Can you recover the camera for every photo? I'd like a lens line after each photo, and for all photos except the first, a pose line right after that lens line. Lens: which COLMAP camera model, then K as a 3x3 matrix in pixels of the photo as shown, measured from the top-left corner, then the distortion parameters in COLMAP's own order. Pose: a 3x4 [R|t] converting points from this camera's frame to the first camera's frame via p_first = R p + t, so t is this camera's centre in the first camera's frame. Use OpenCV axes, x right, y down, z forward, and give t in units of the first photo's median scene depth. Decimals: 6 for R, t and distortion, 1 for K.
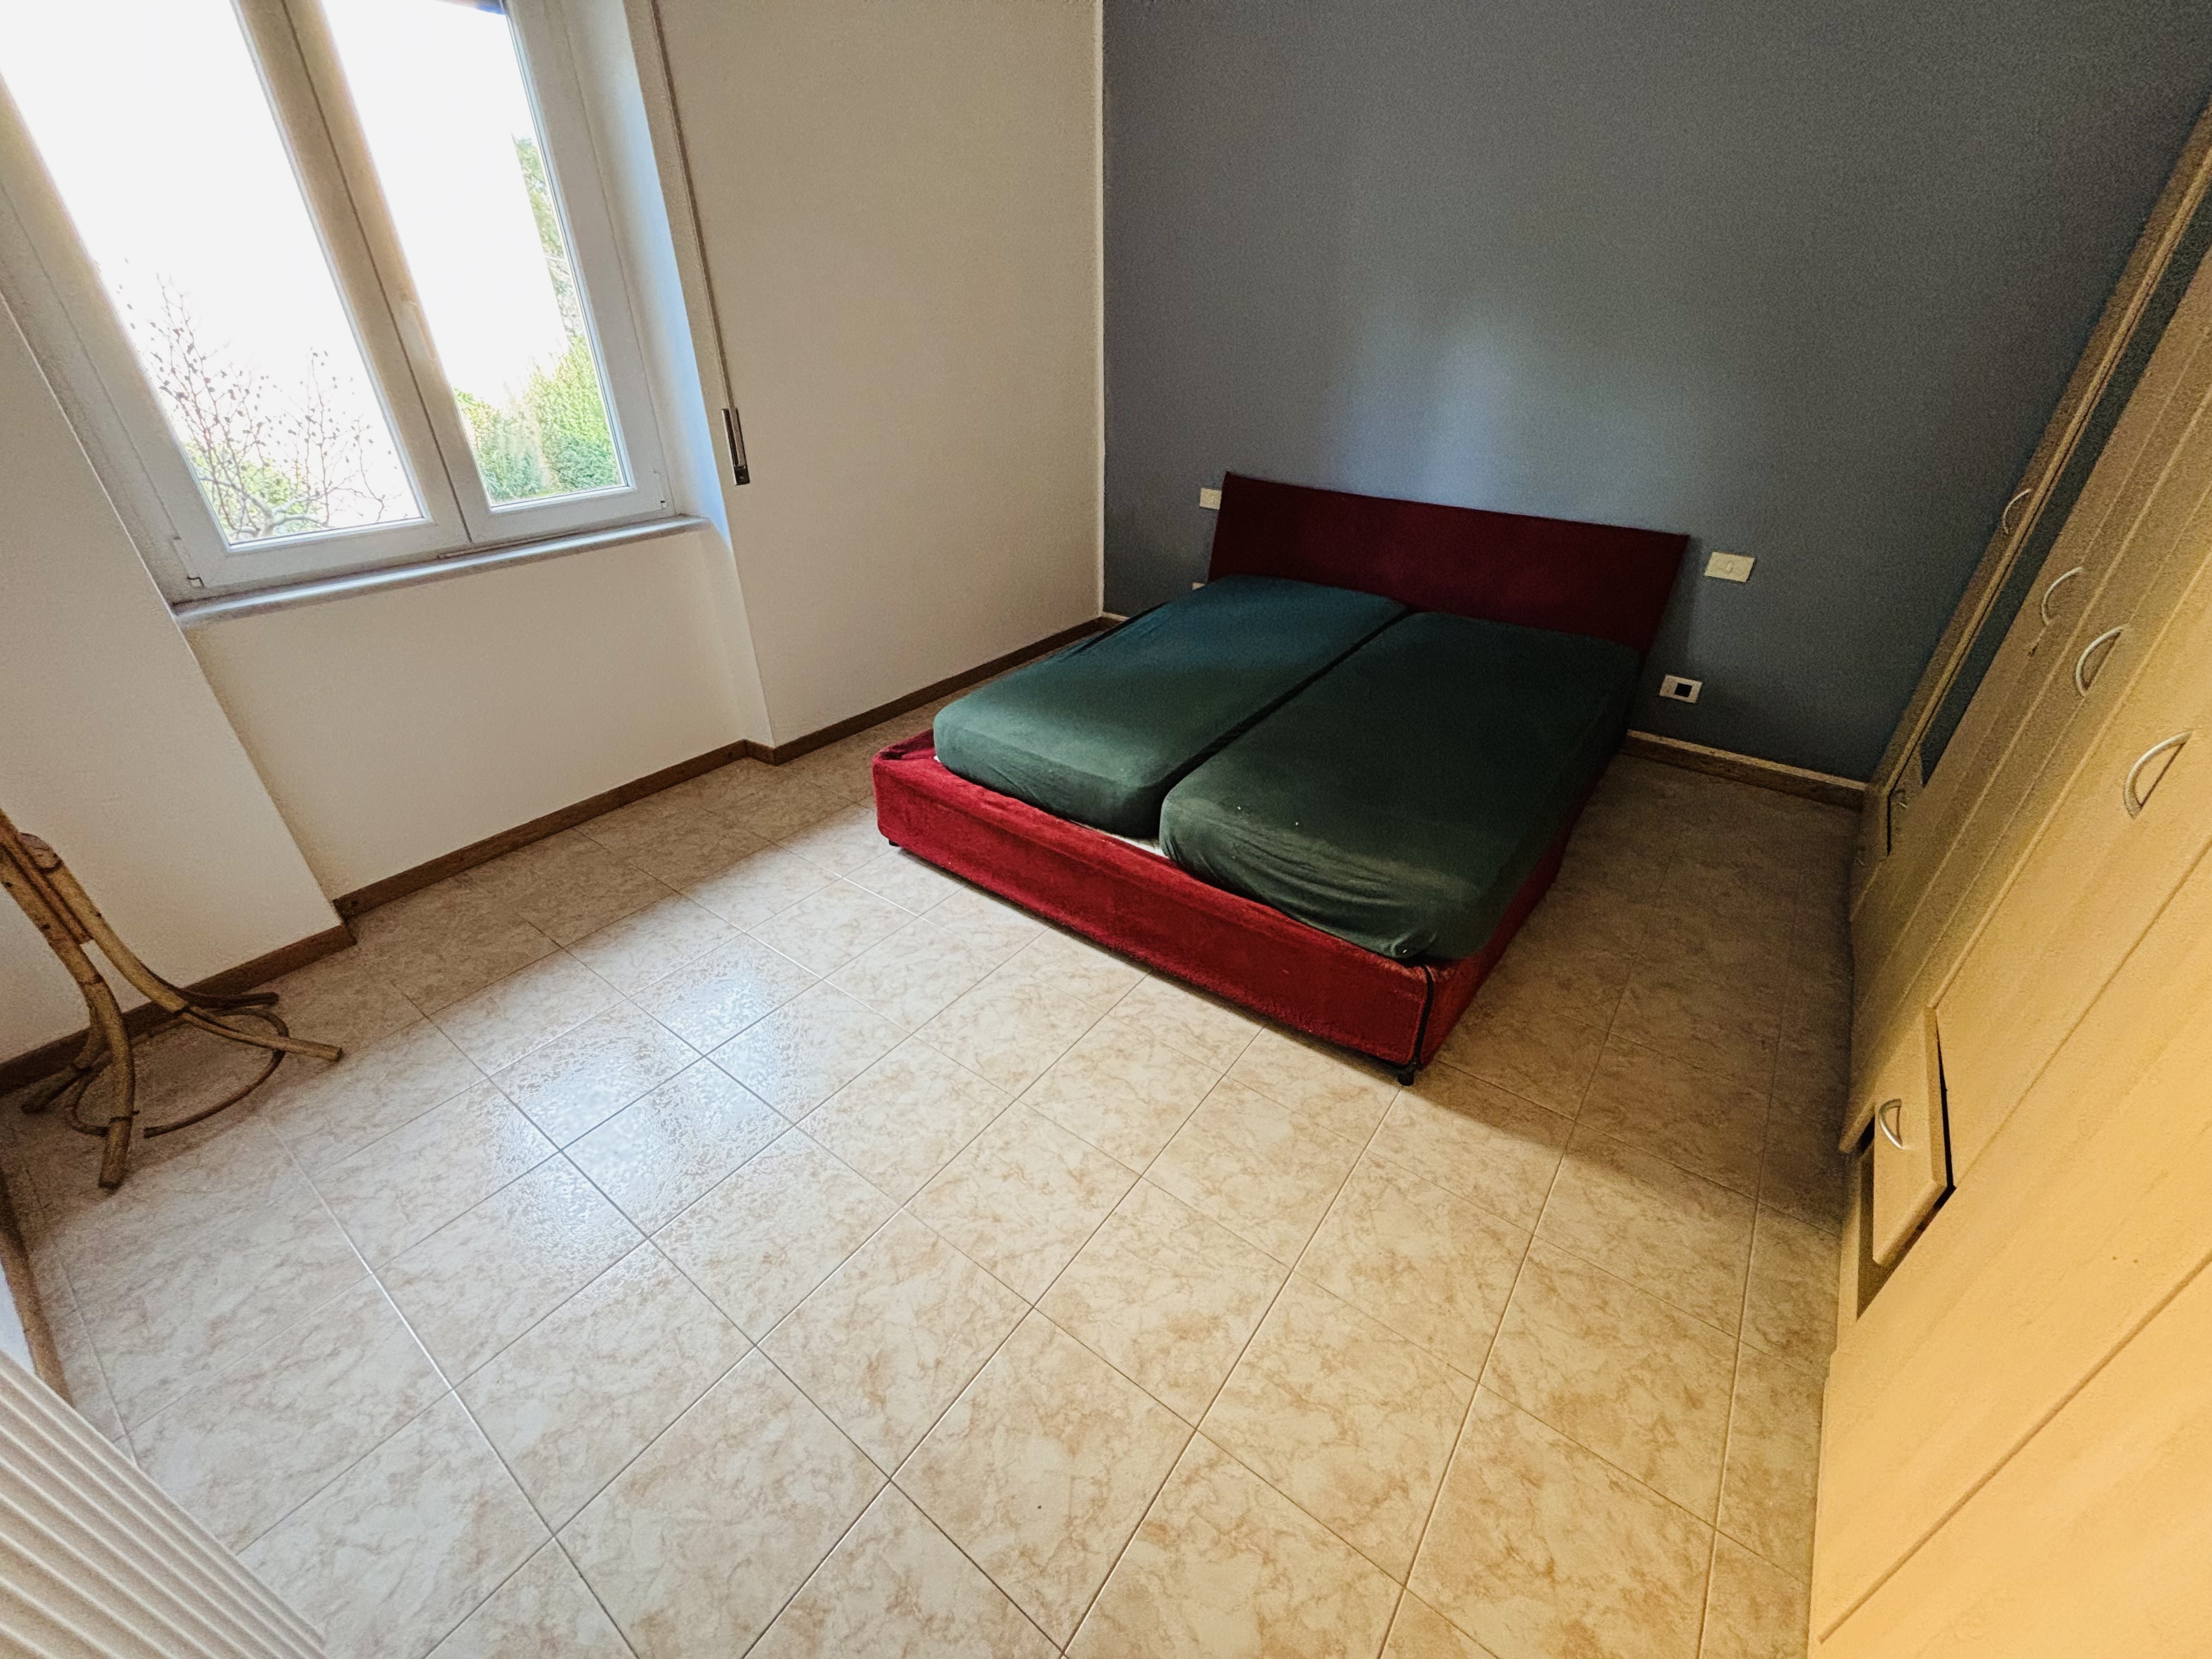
lens RADIAL K [[889.7, 0, 1106.0], [0, 889.7, 829.5], [0, 0, 1]] dist [0.002350, -0.000381]
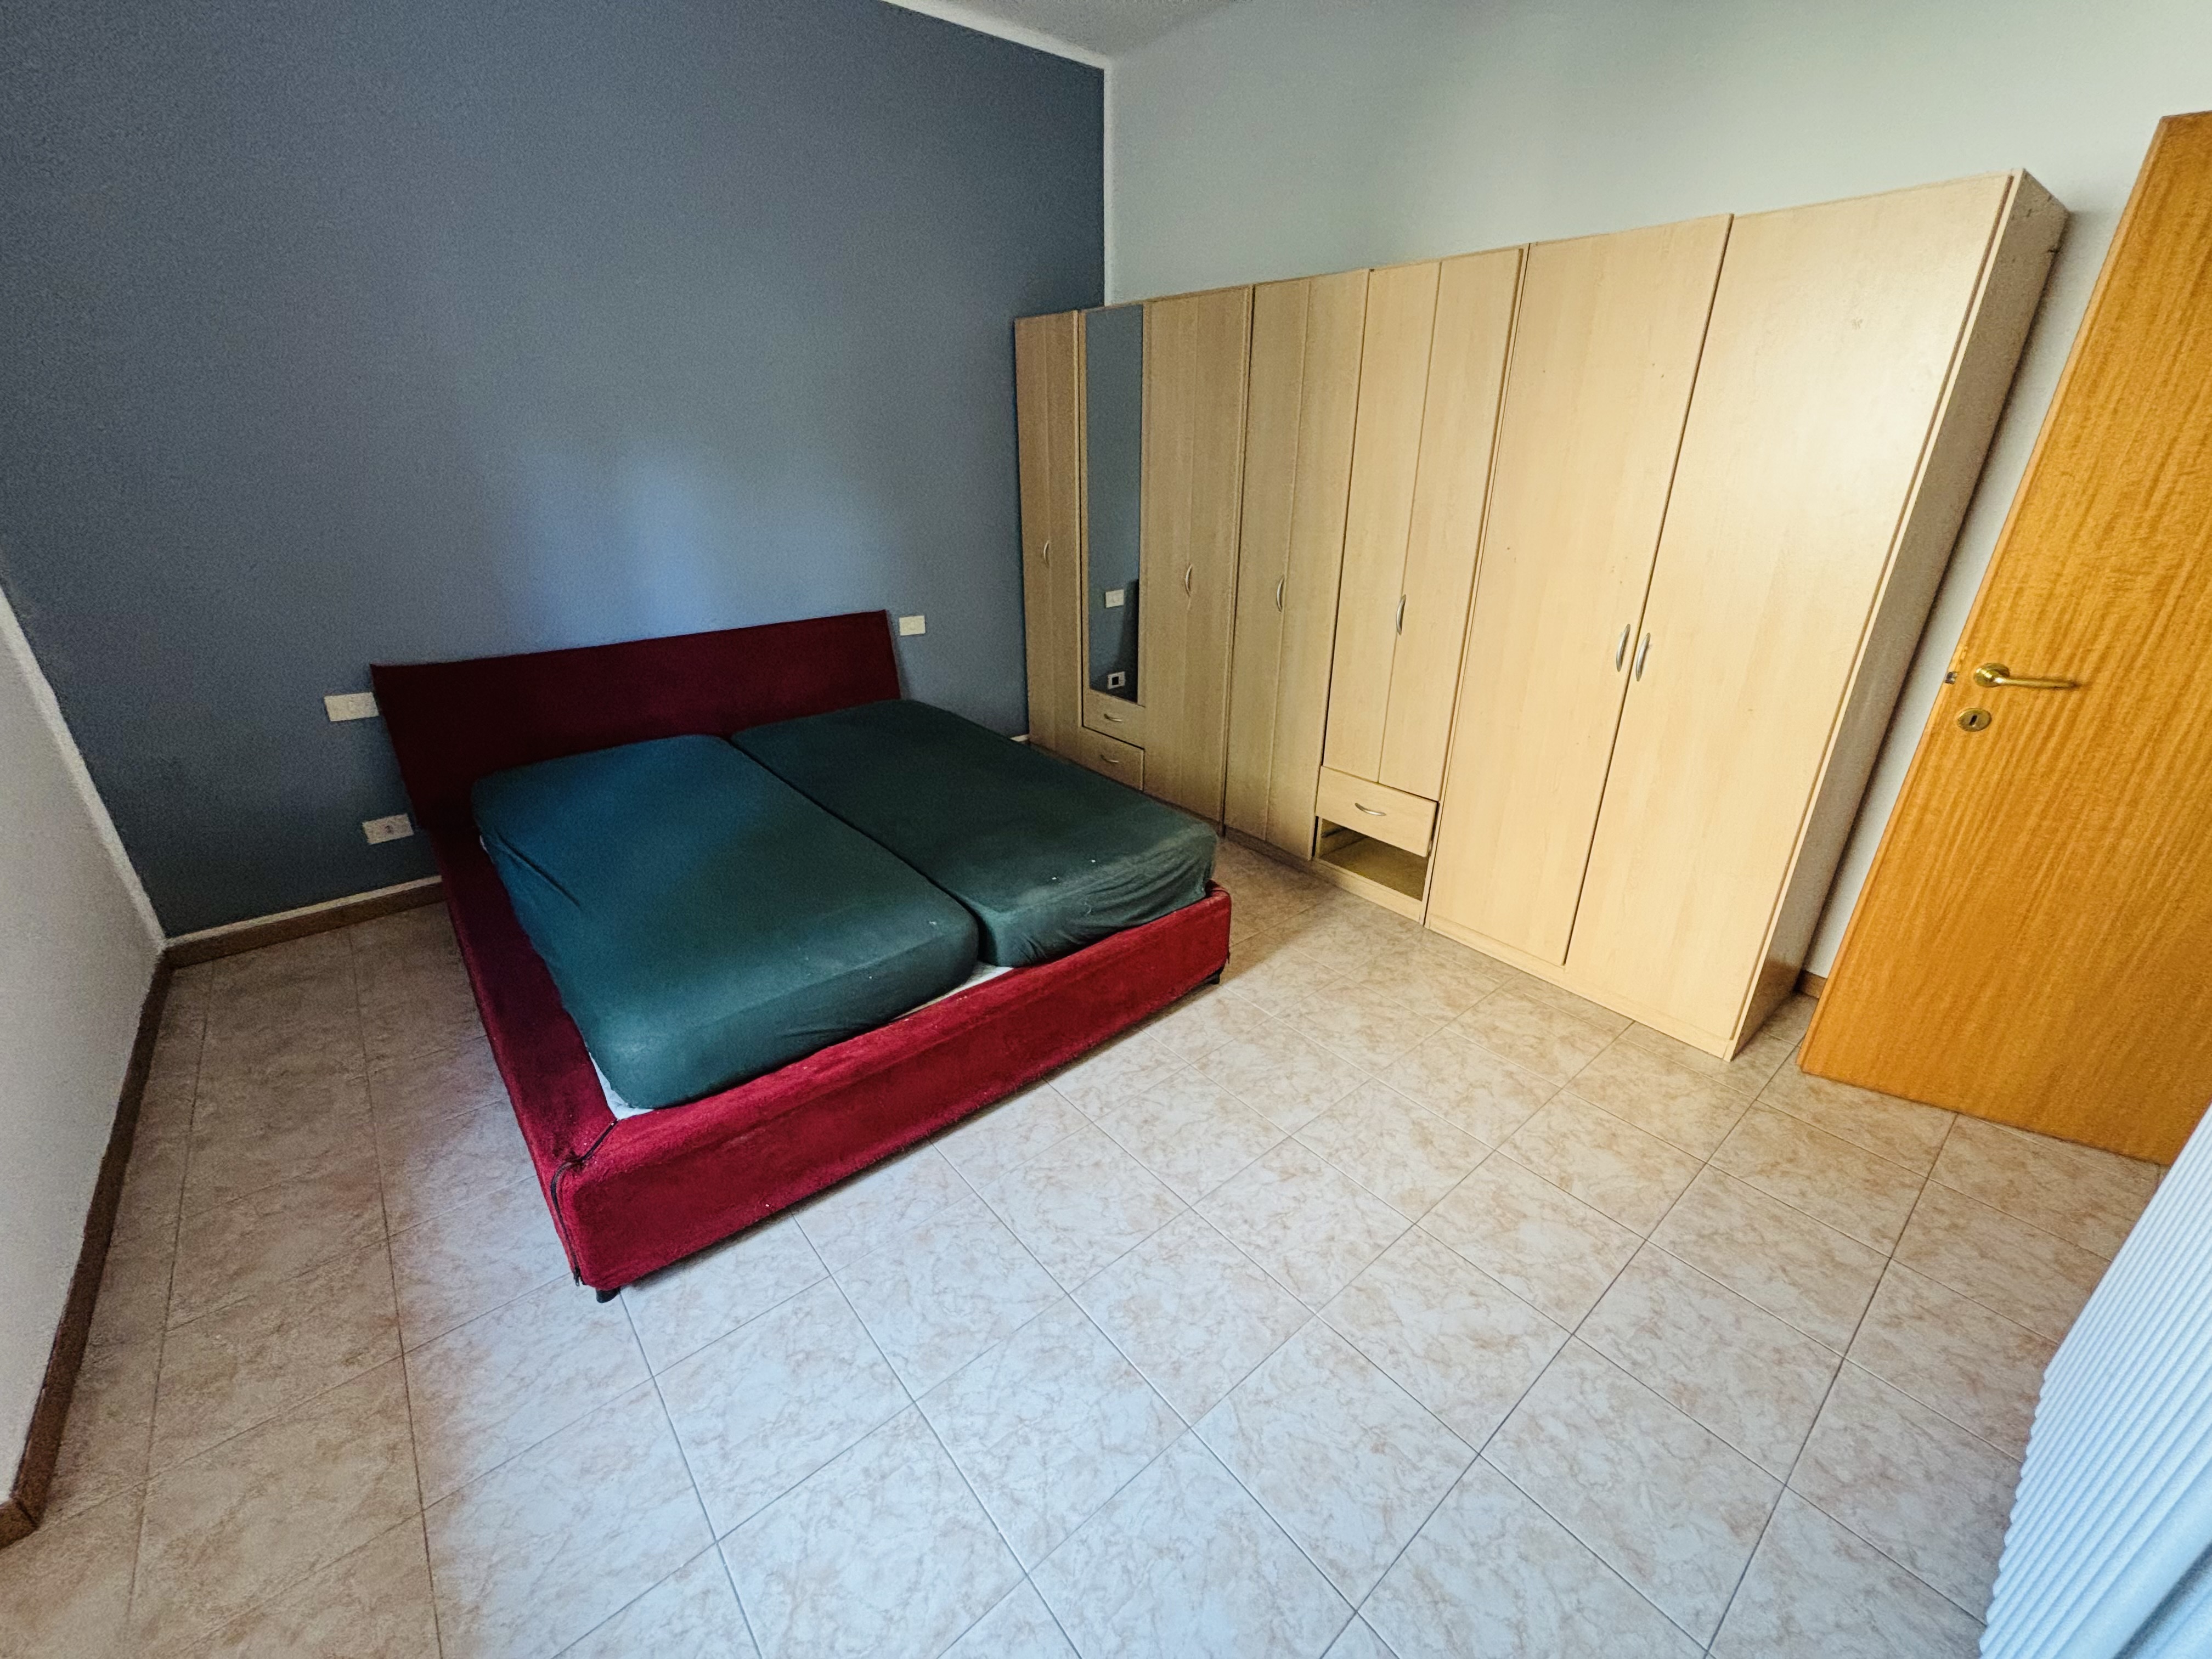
lens RADIAL K [[895.7, 0, 1106.0], [0, 895.7, 829.5], [0, 0, 1]] dist [0.004198, 0.000366]
pose [[0.238766, -0.395202, 0.887021, -0.808495], [0.504846, 0.830813, 0.234266, -0.308769], [-0.829531, 0.391874, 0.397886, 0.508215]]
